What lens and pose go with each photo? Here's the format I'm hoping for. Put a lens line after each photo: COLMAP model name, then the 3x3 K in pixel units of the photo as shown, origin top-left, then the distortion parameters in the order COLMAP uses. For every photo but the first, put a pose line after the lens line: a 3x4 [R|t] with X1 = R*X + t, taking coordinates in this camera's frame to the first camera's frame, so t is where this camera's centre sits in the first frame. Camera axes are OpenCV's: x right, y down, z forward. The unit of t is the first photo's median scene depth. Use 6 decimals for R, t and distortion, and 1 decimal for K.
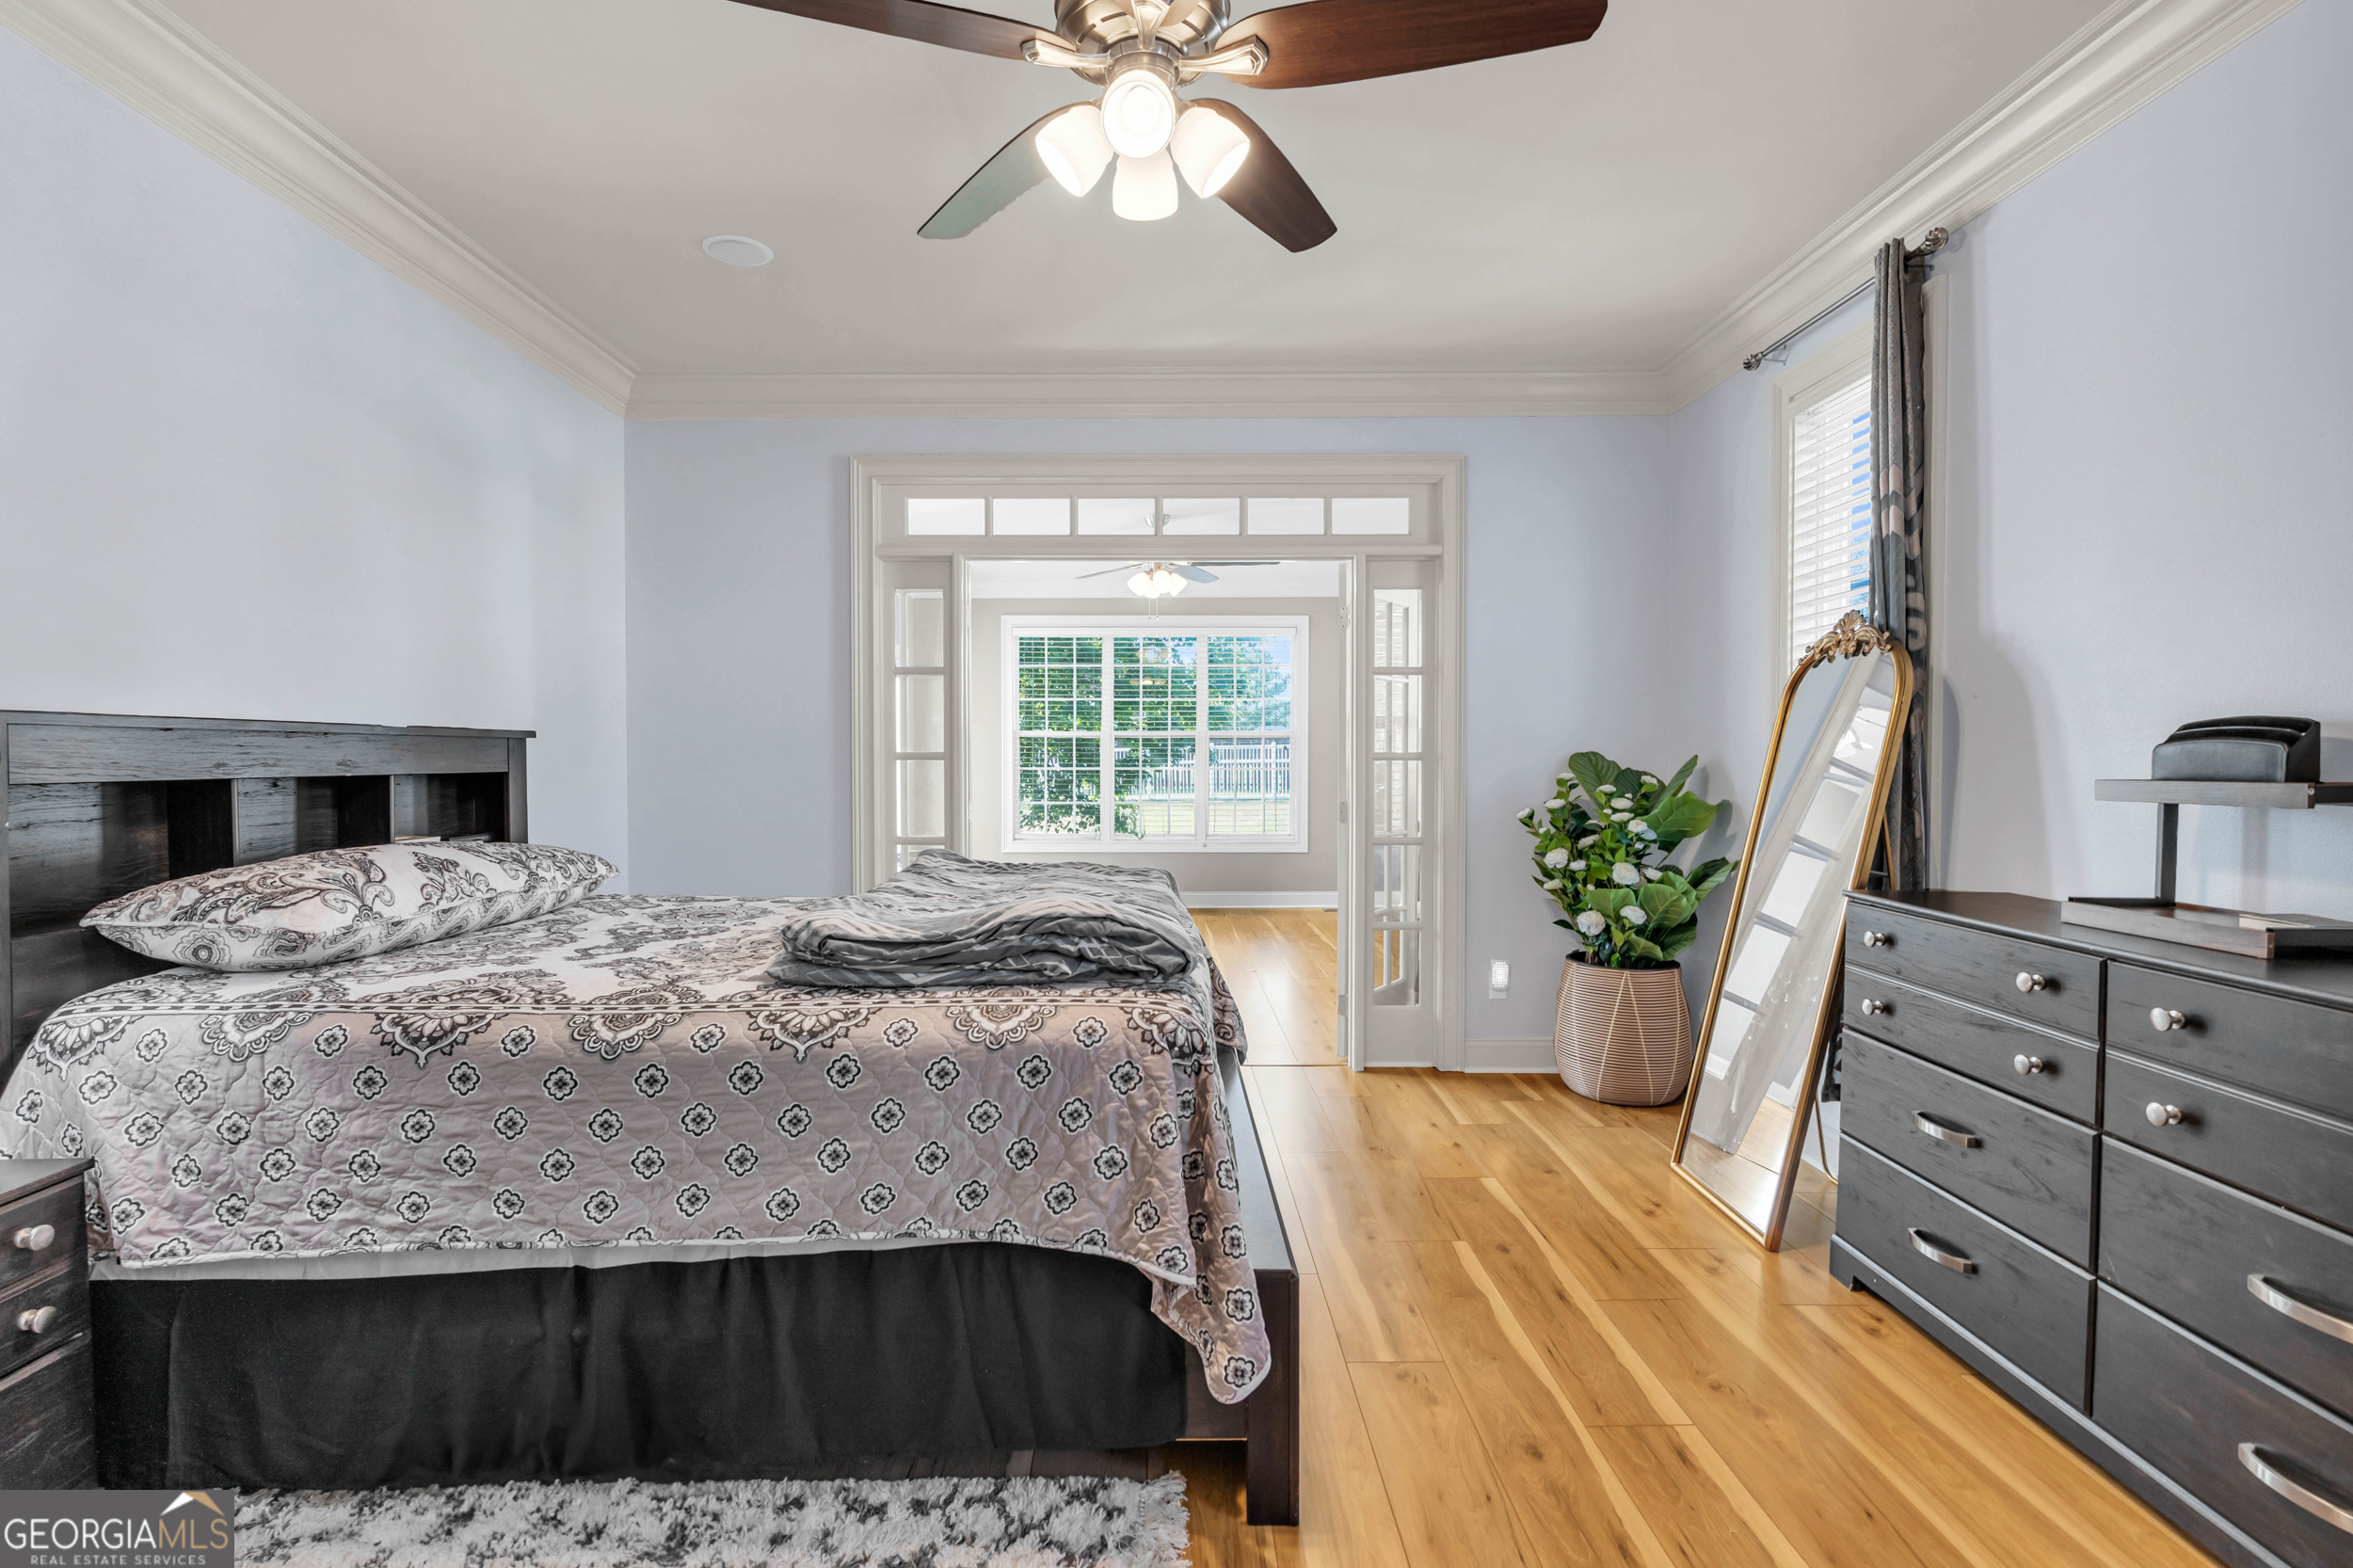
lens RADIAL K [[1108.0, 0, 1174.7], [0, 1108.0, 798.9], [0, 0, 1]] dist [-0.004028, -0.000449]
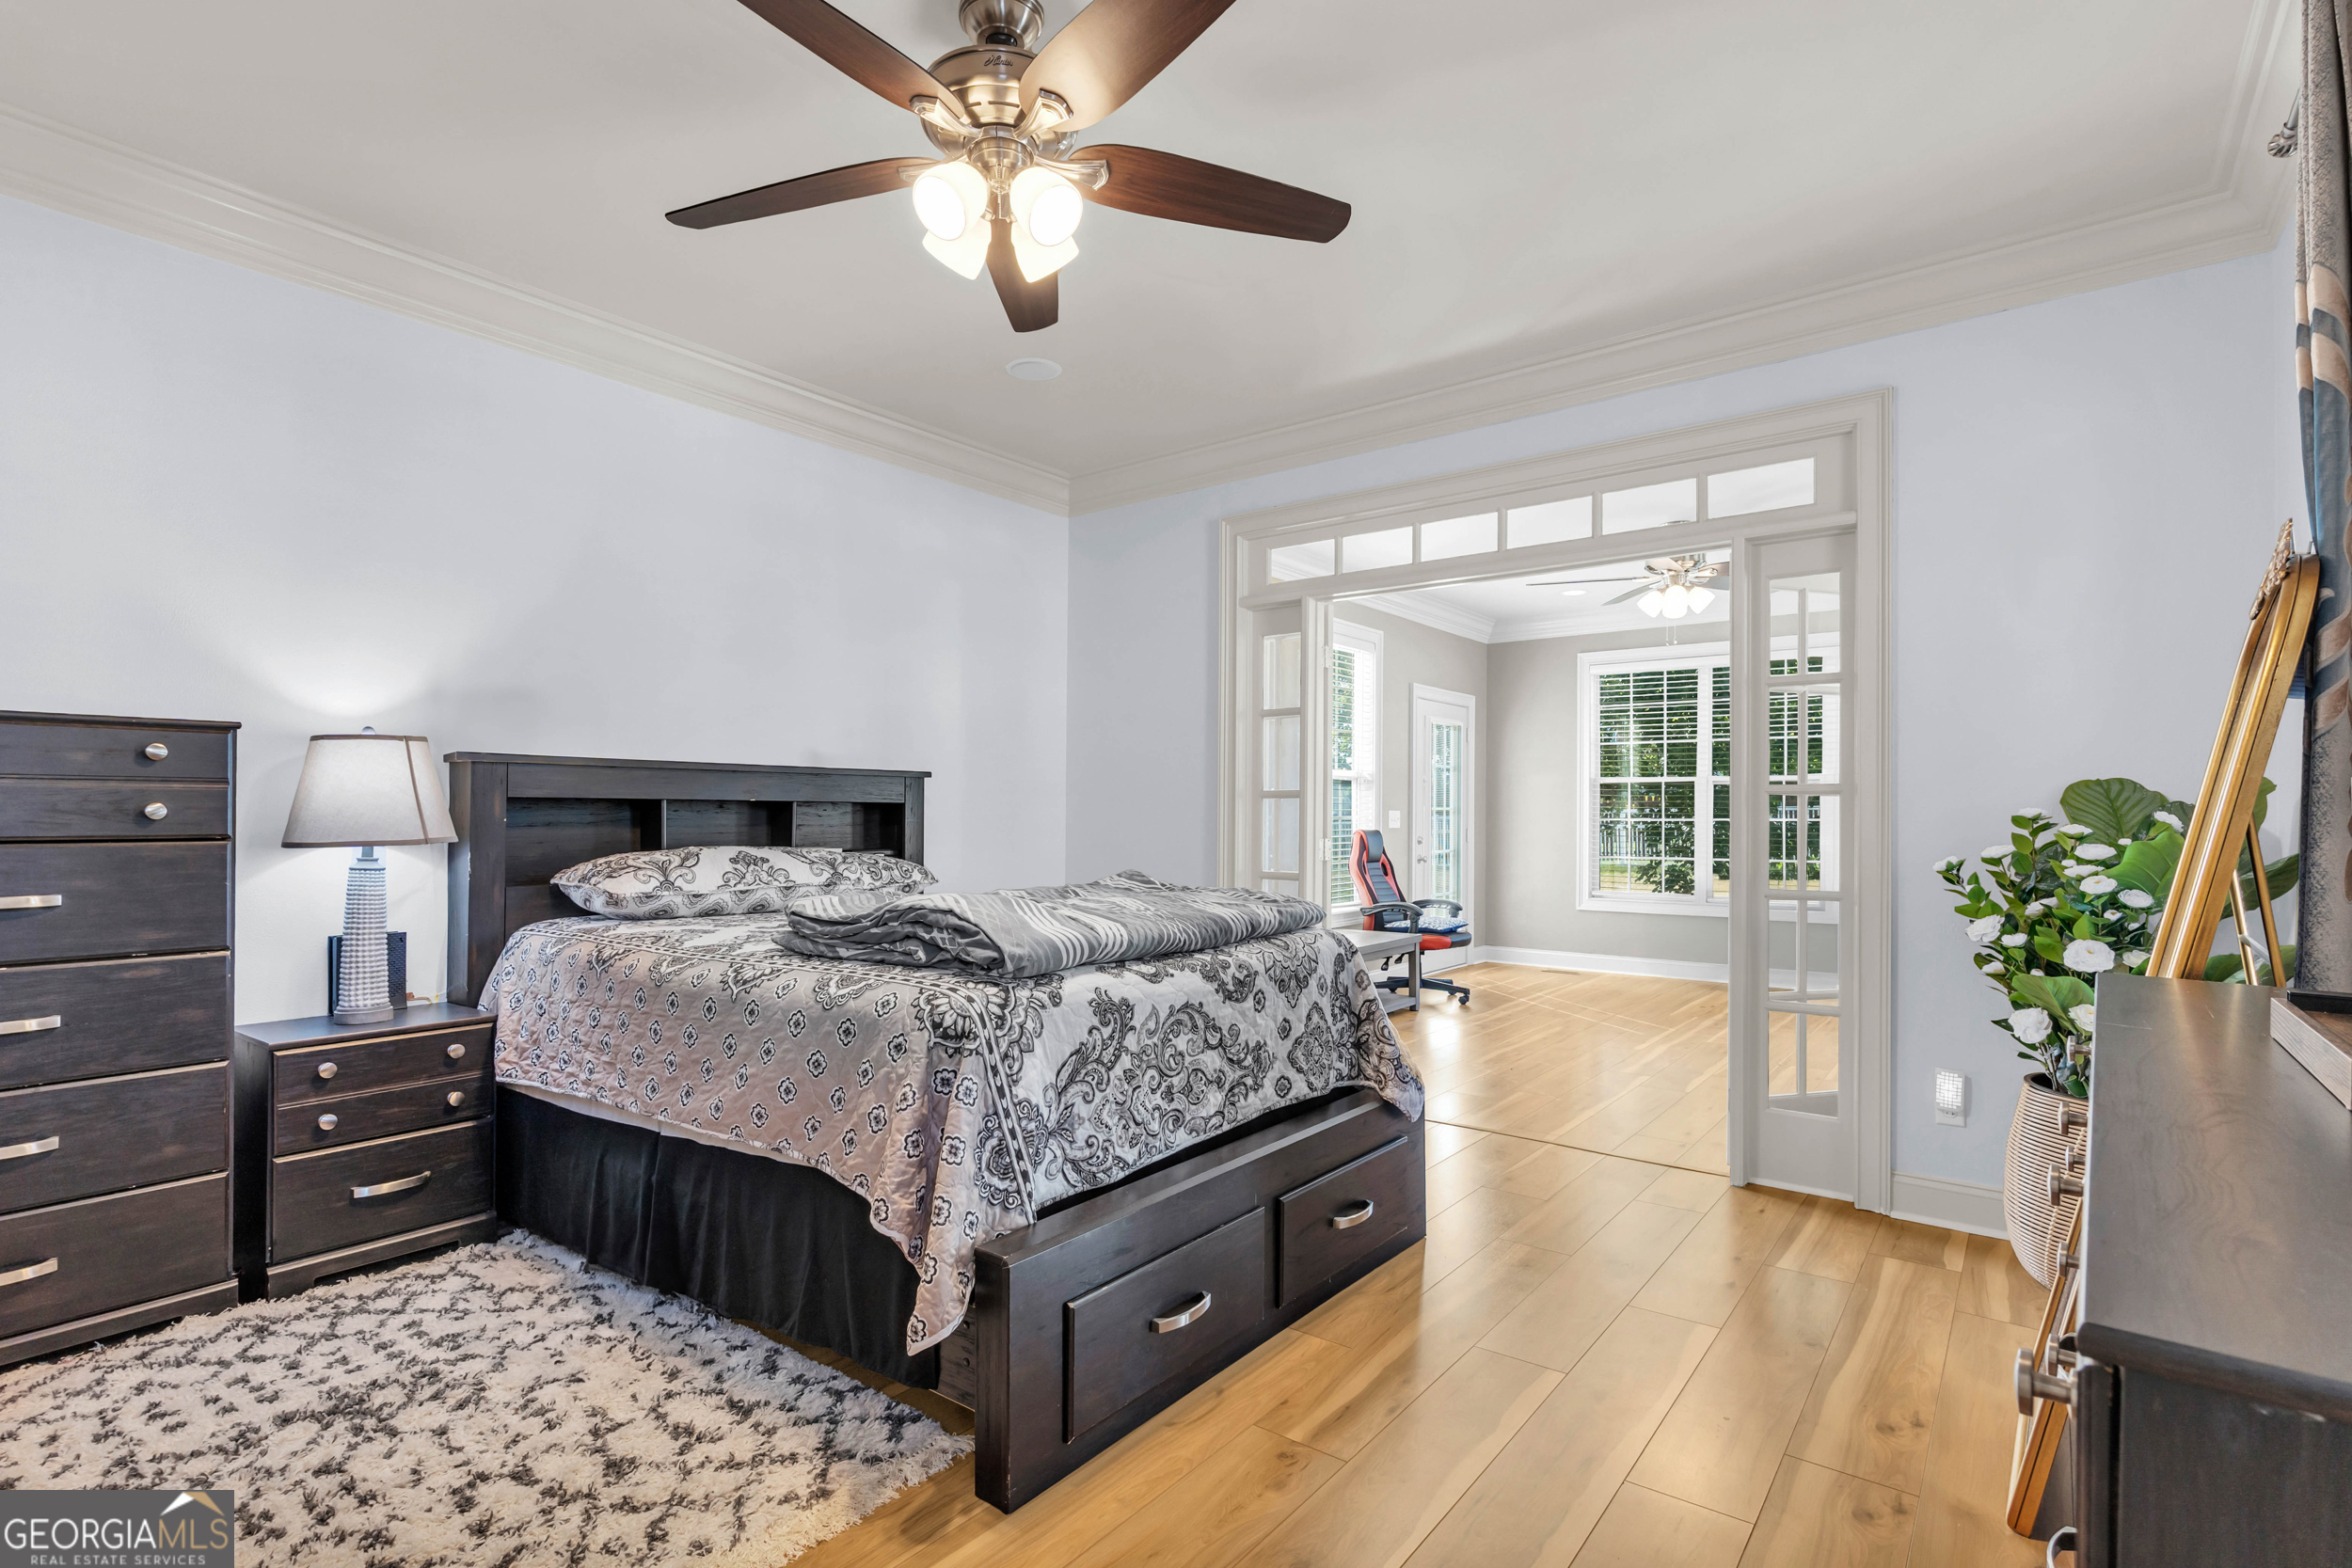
lens RADIAL K [[1134.4, 0, 1162.6], [0, 1134.4, 830.1], [0, 0, 1]] dist [-0.002928, 0.000181]
pose [[0.781381, 0.011178, -0.623954, 0.594430], [-0.028226, 0.999449, -0.017443, 0.028408], [0.623416, 0.031241, 0.781266, 0.172740]]
